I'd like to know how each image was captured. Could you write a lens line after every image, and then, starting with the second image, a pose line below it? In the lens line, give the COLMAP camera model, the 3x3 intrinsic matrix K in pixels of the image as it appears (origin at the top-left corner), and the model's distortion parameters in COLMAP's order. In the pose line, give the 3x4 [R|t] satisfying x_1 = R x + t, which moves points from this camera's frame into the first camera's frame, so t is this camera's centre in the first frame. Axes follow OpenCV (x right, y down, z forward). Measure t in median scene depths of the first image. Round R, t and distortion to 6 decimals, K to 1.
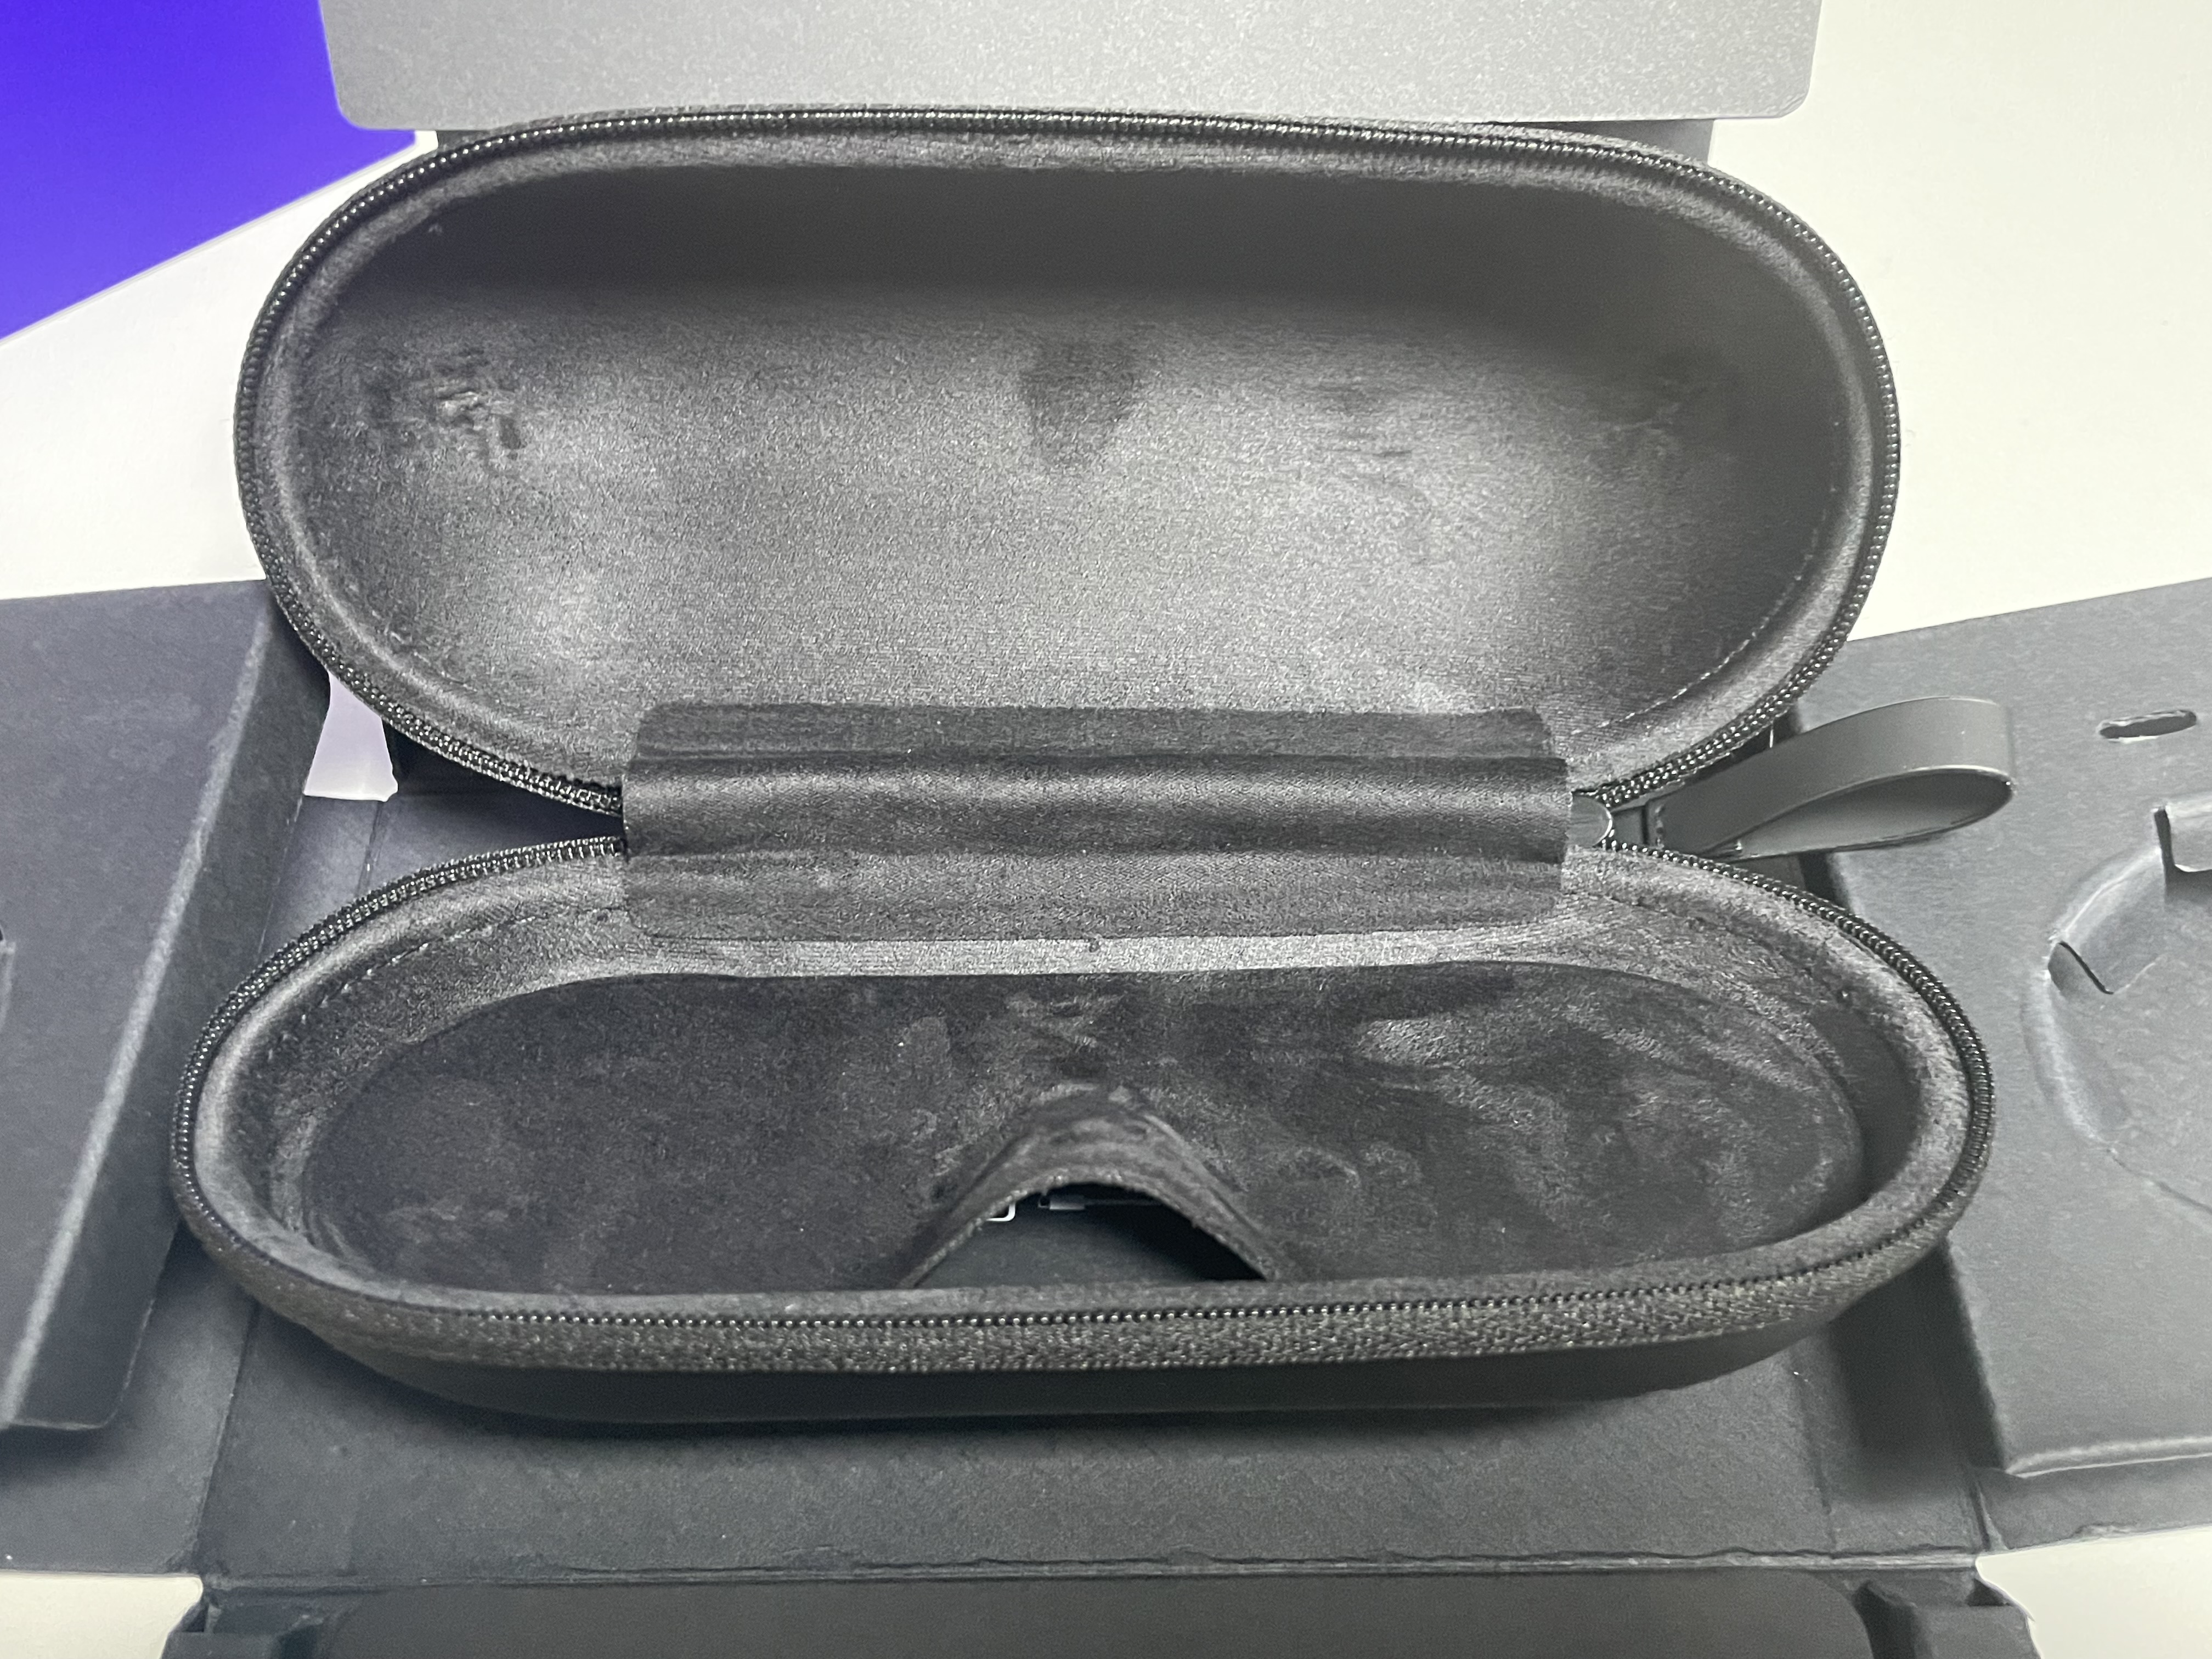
lens RADIAL K [[2017.1, 0, 1116.7], [0, 2017.1, 811.0], [0, 0, 1]] dist [-0.000922, 0.000000]
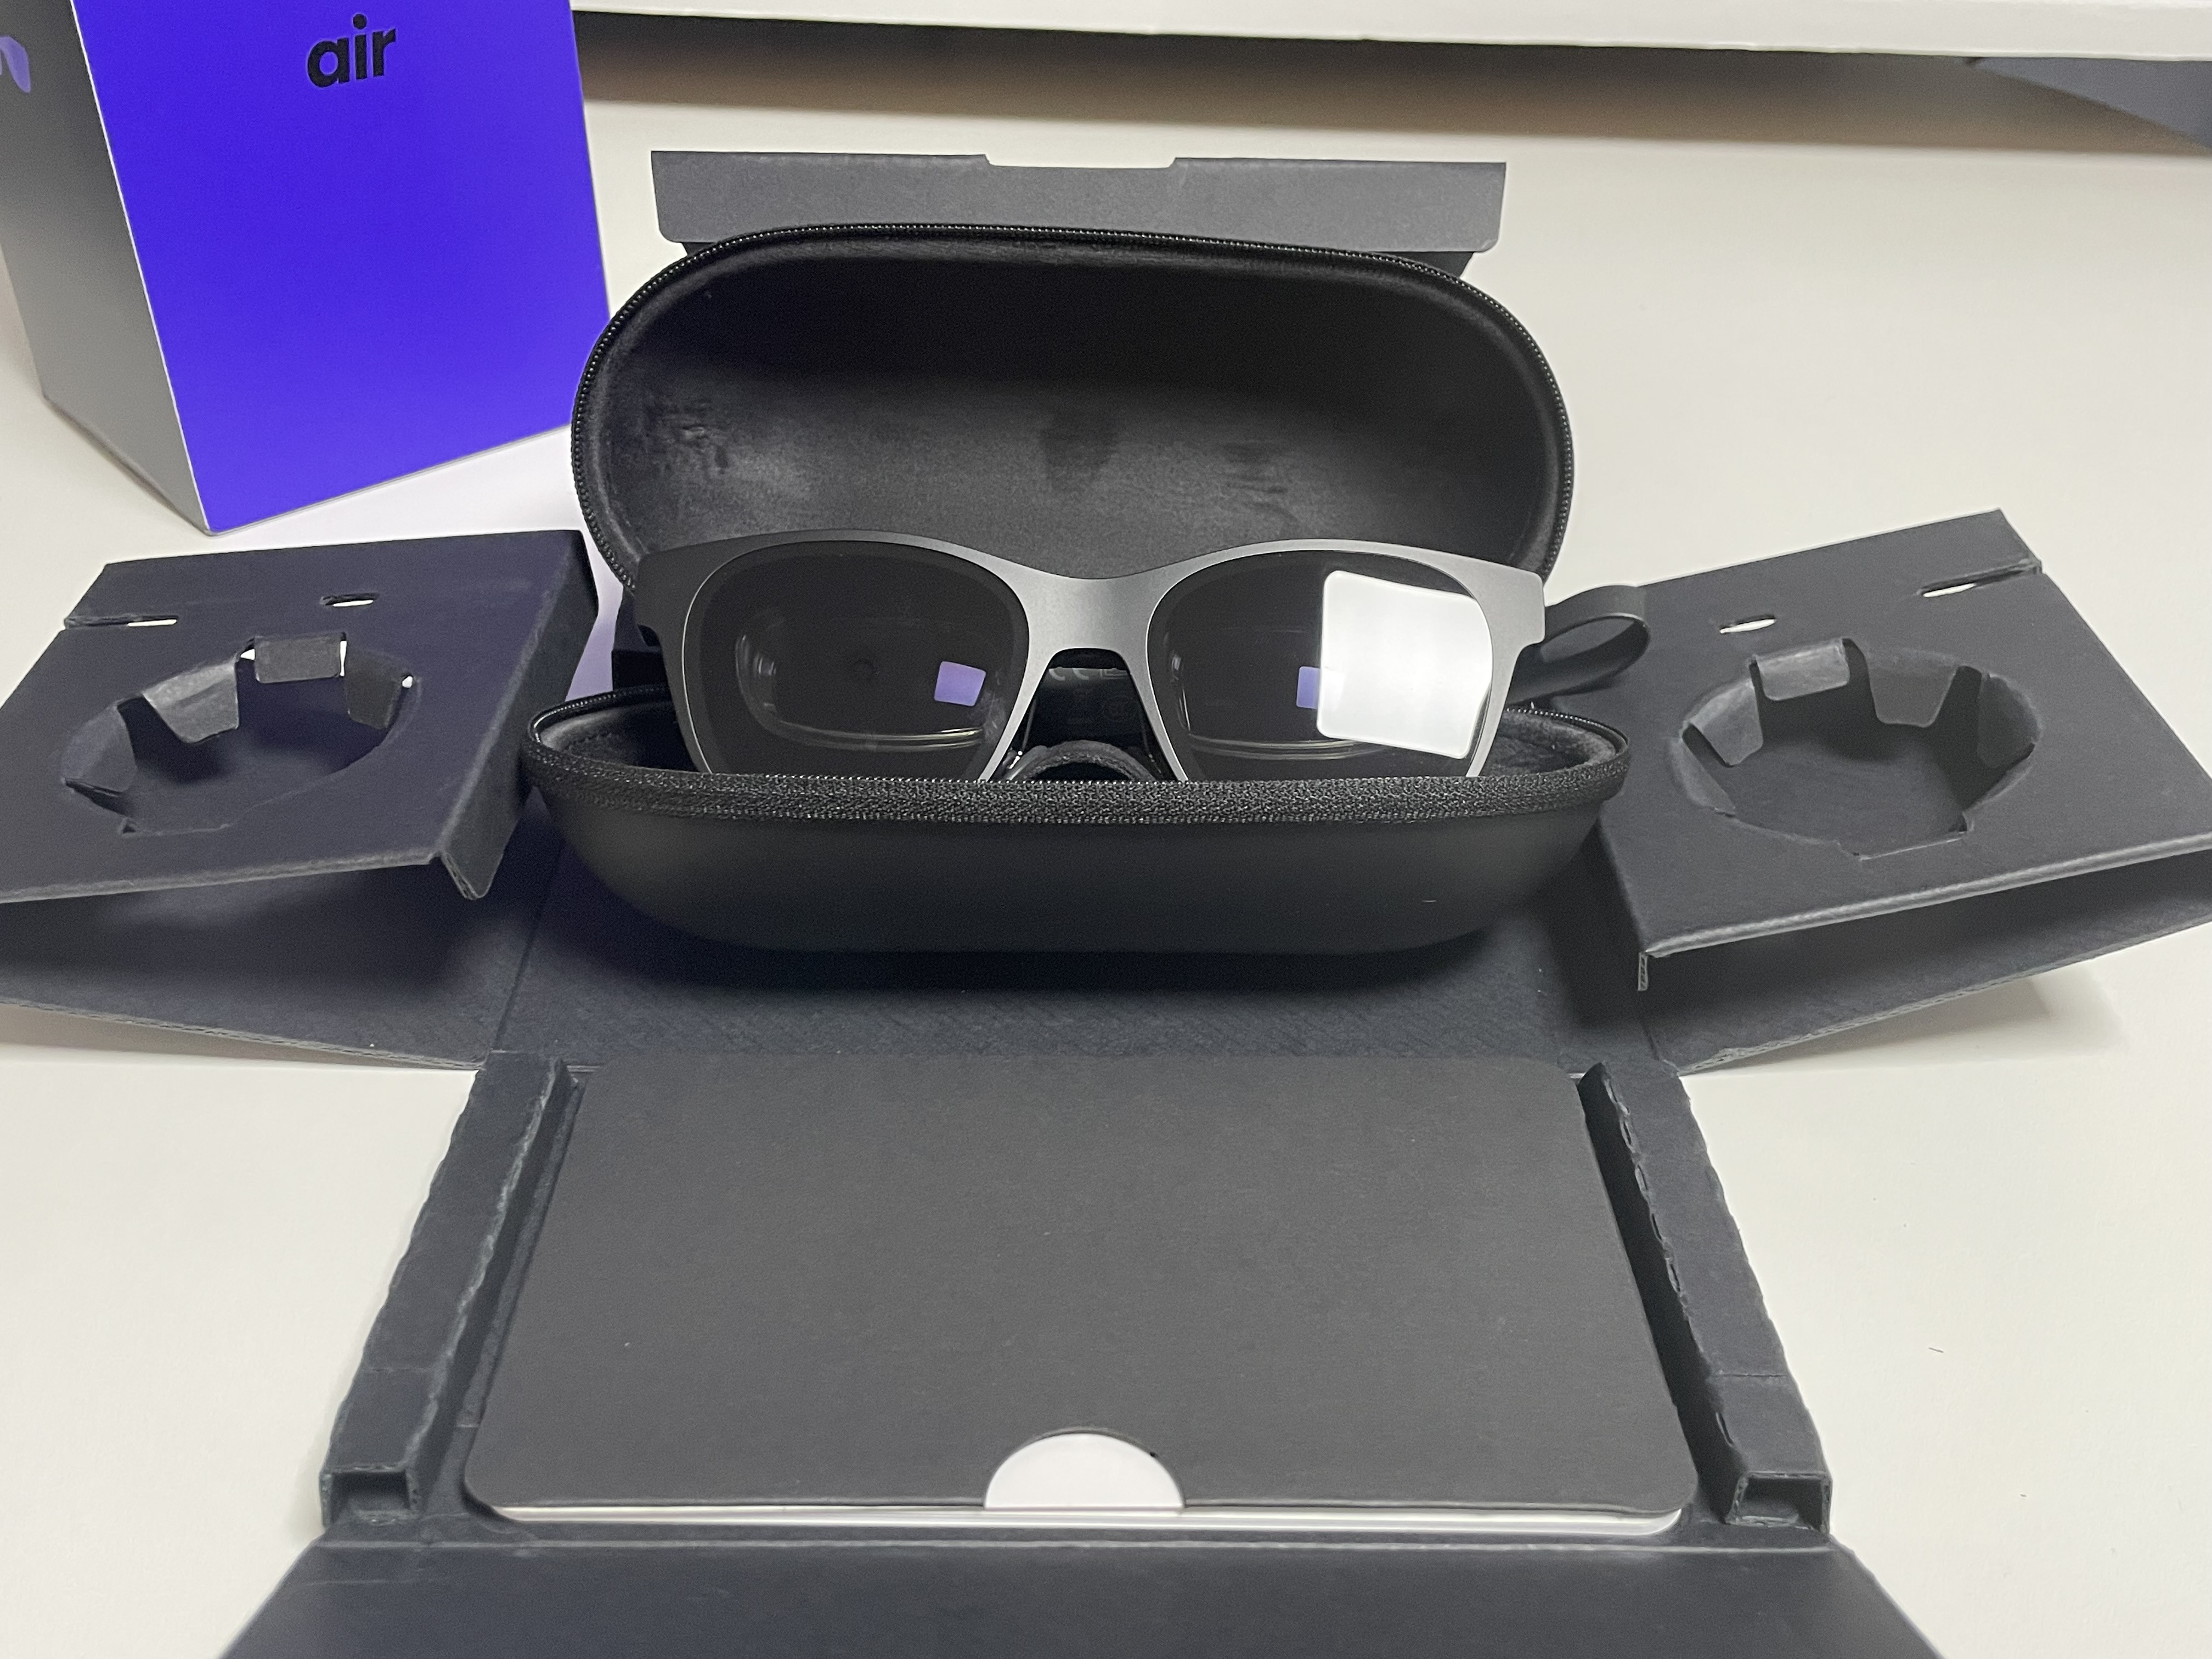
lens RADIAL K [[2017.1, 0, 1111.6], [0, 2017.1, 843.5], [0, 0, 1]] dist [-0.000922, 0.000000]
pose [[0.999843, 0.012729, 0.012304, -0.007456], [-0.008830, 0.960953, -0.276572, 0.559293], [-0.015344, 0.276420, 0.960914, -0.467345]]
